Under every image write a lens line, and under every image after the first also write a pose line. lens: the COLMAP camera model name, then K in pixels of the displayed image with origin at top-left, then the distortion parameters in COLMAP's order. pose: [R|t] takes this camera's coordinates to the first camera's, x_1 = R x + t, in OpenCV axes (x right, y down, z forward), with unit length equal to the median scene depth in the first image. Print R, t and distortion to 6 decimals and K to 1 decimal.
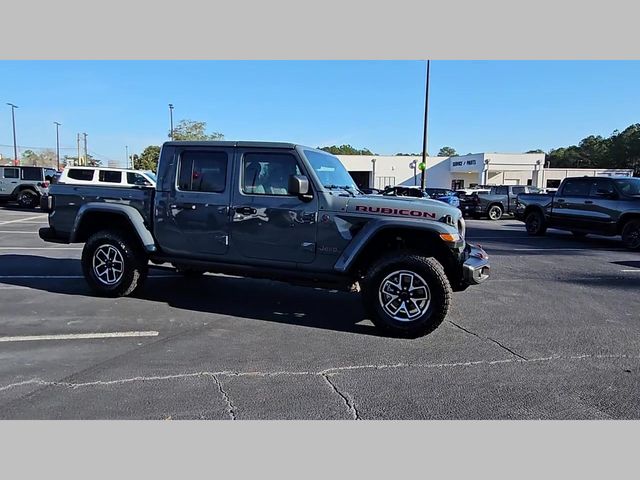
lens RADIAL K [[434.6, 0, 310.5], [0, 434.6, 238.4], [0, 0, 1]] dist [0.006684, -0.003390]
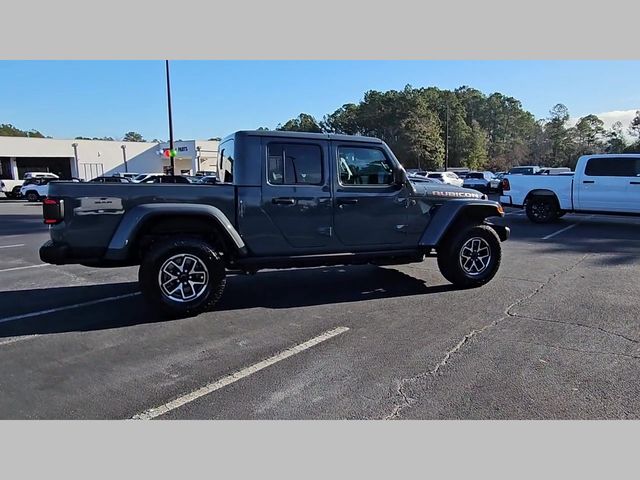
lens RADIAL K [[434.1, 0, 311.1], [0, 434.1, 238.6], [0, 0, 1]] dist [0.007879, -0.005666]
pose [[0.772003, -0.114075, 0.625298, -0.871061], [0.094120, 0.993435, 0.065032, -0.049688], [-0.628611, 0.008648, 0.777671, 0.231703]]
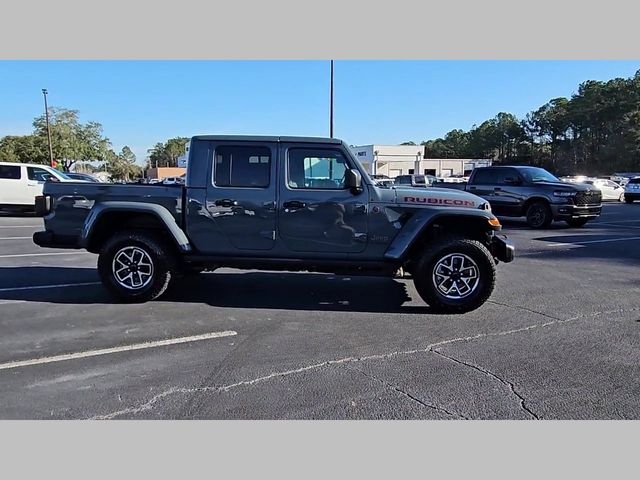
lens RADIAL K [[434.6, 0, 310.5], [0, 434.6, 238.4], [0, 0, 1]] dist [0.006684, -0.003390]
pose [[0.967555, -0.051722, 0.247311, -0.360147], [0.047068, 0.998586, 0.024697, -0.009003], [-0.248239, -0.012256, 0.968621, 0.006379]]
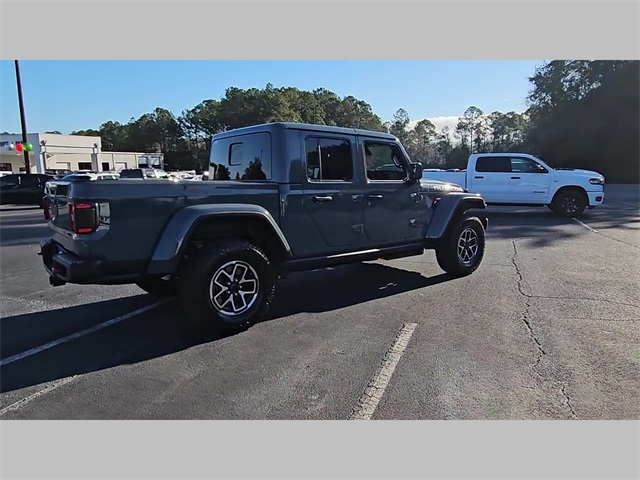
lens RADIAL K [[434.6, 0, 310.5], [0, 434.6, 238.4], [0, 0, 1]] dist [0.006684, -0.003390]
pose [[0.537220, -0.150836, 0.829845, -1.096080], [0.118438, 0.987622, 0.102841, -0.090641], [-0.835085, 0.043037, 0.548434, 0.547380]]
